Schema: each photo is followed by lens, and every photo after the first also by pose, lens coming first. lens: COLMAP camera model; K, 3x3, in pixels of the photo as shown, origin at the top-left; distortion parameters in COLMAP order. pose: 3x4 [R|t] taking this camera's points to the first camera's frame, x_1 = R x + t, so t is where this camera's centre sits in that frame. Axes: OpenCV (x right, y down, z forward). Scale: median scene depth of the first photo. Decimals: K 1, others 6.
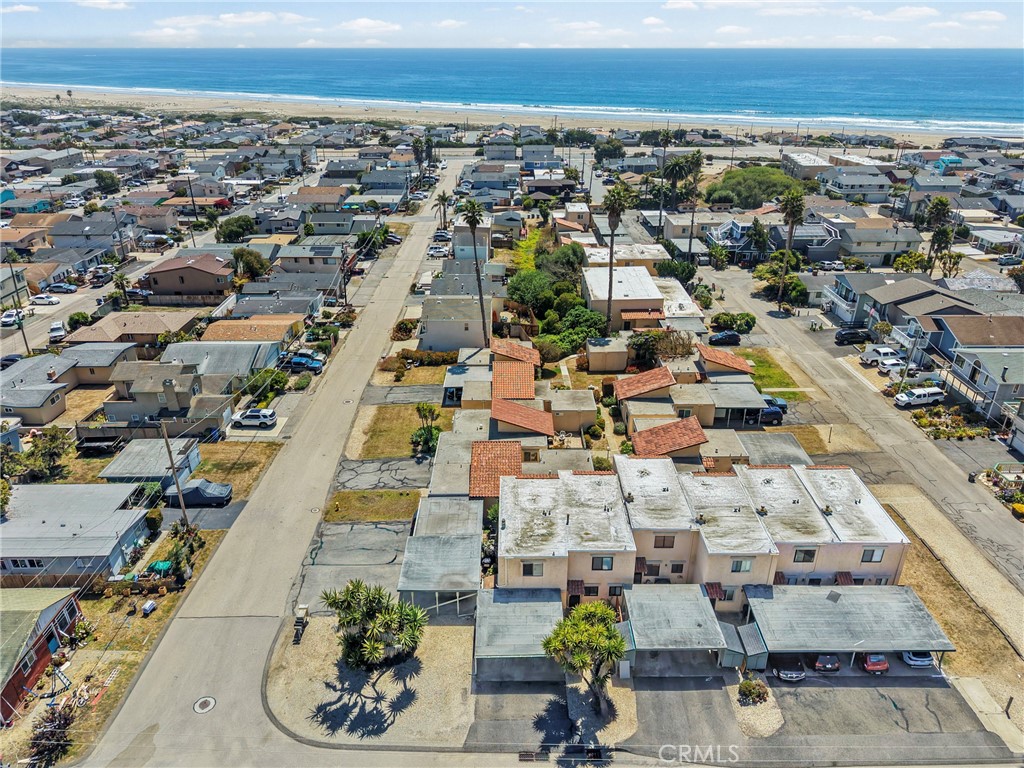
lens RADIAL K [[697.8, 0, 512.0], [0, 697.8, 384.0], [0, 0, 1]] dist [0.013672, -0.006152]
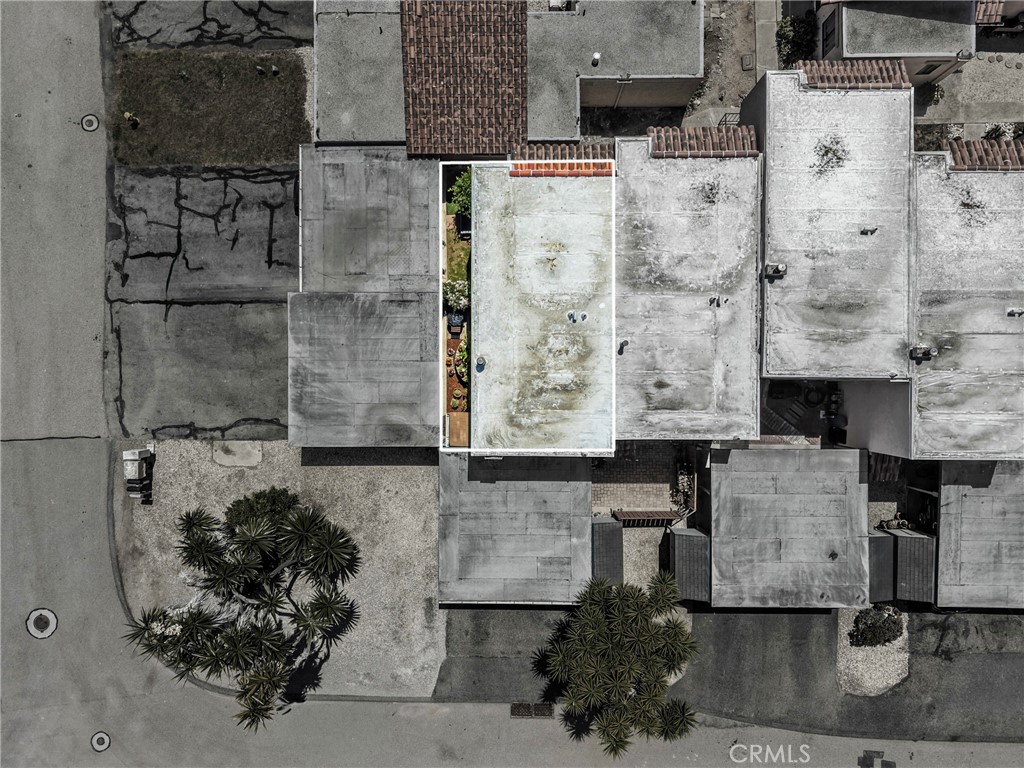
lens RADIAL K [[697.8, 0, 512.0], [0, 697.8, 384.0], [0, 0, 1]] dist [0.013672, -0.006152]
pose [[0.999814, 0.009035, -0.017033, 0.013415], [0.011474, 0.431148, 0.902208, -0.171465], [0.015495, -0.902236, 0.430964, 0.664624]]
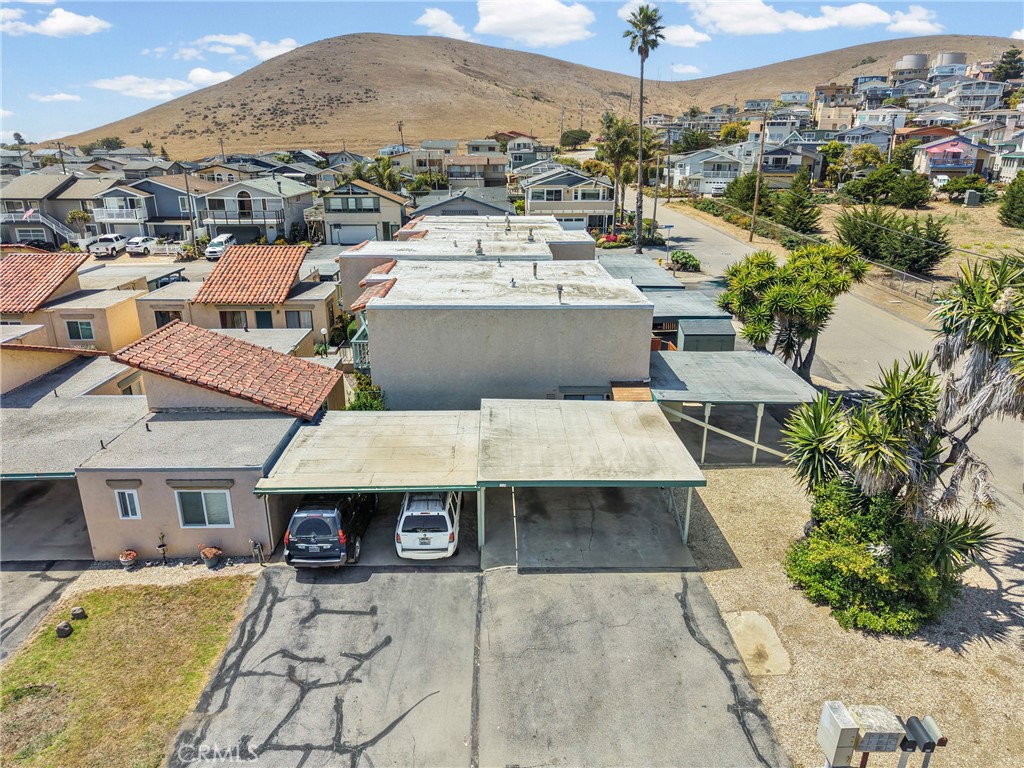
lens RADIAL K [[678.9, 0, 512.0], [0, 678.9, 384.0], [0, 0, 1]] dist [0.071132, -0.081435]
pose [[-0.013210, -0.333035, 0.942822, -0.390242], [0.437845, 0.845774, 0.304890, 0.081786], [-0.898953, 0.416837, 0.134645, 0.833623]]
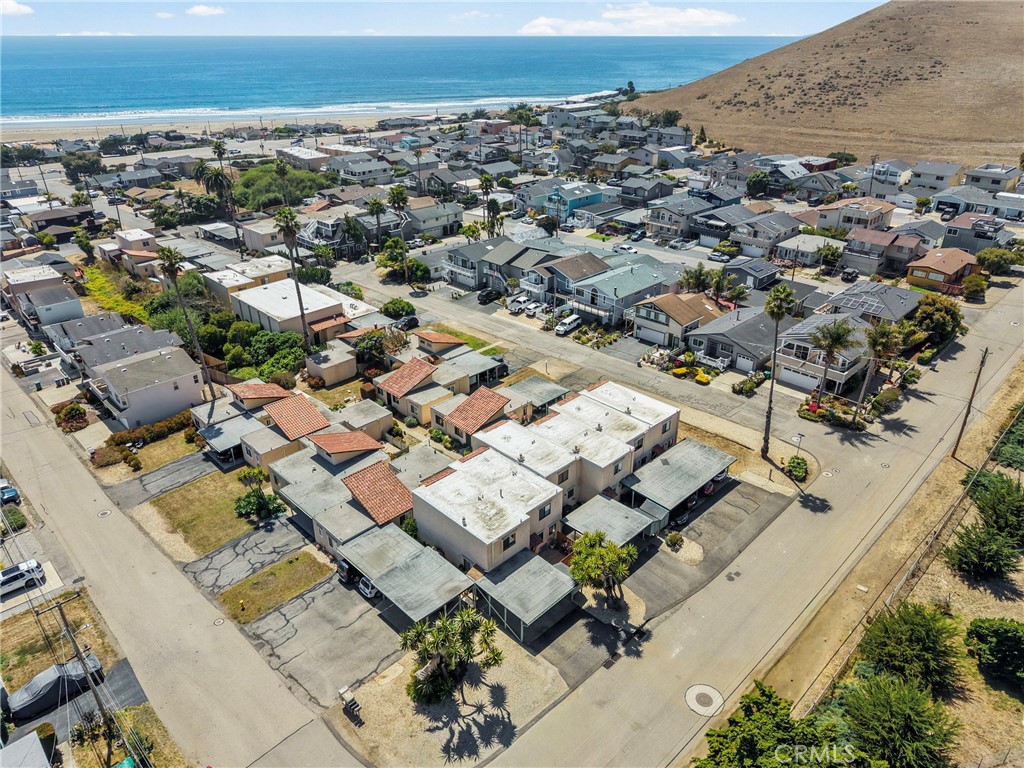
lens RADIAL K [[678.9, 0, 512.0], [0, 678.9, 384.0], [0, 0, 1]] dist [0.071132, -0.081435]
pose [[0.715877, -0.320294, 0.620429, -0.473648], [0.307124, 0.942448, 0.132161, -0.107224], [-0.627052, 0.095937, 0.773047, 0.072417]]
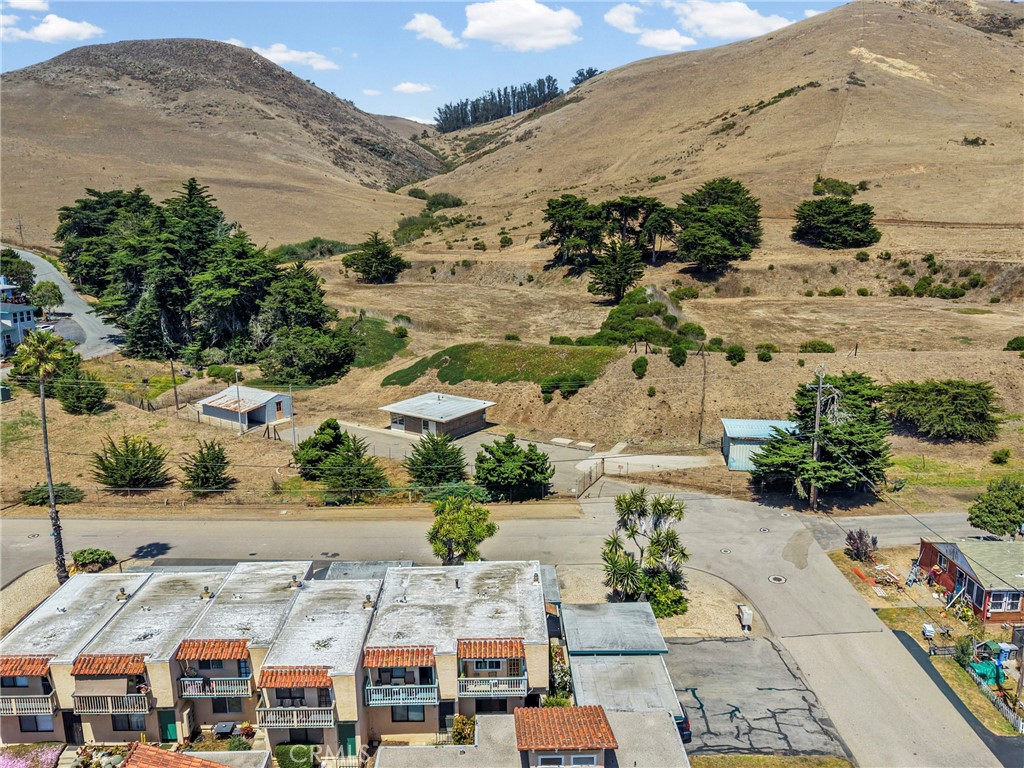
lens RADIAL K [[830.5, 0, 490.6], [0, 830.5, 384.2], [0, 0, 1]] dist [0.006550, -0.000626]
pose [[-0.999902, 0.008253, 0.011286, 0.024215], [0.013503, 0.779461, 0.626305, -0.503348], [-0.003628, 0.626396, -0.779496, 1.364261]]
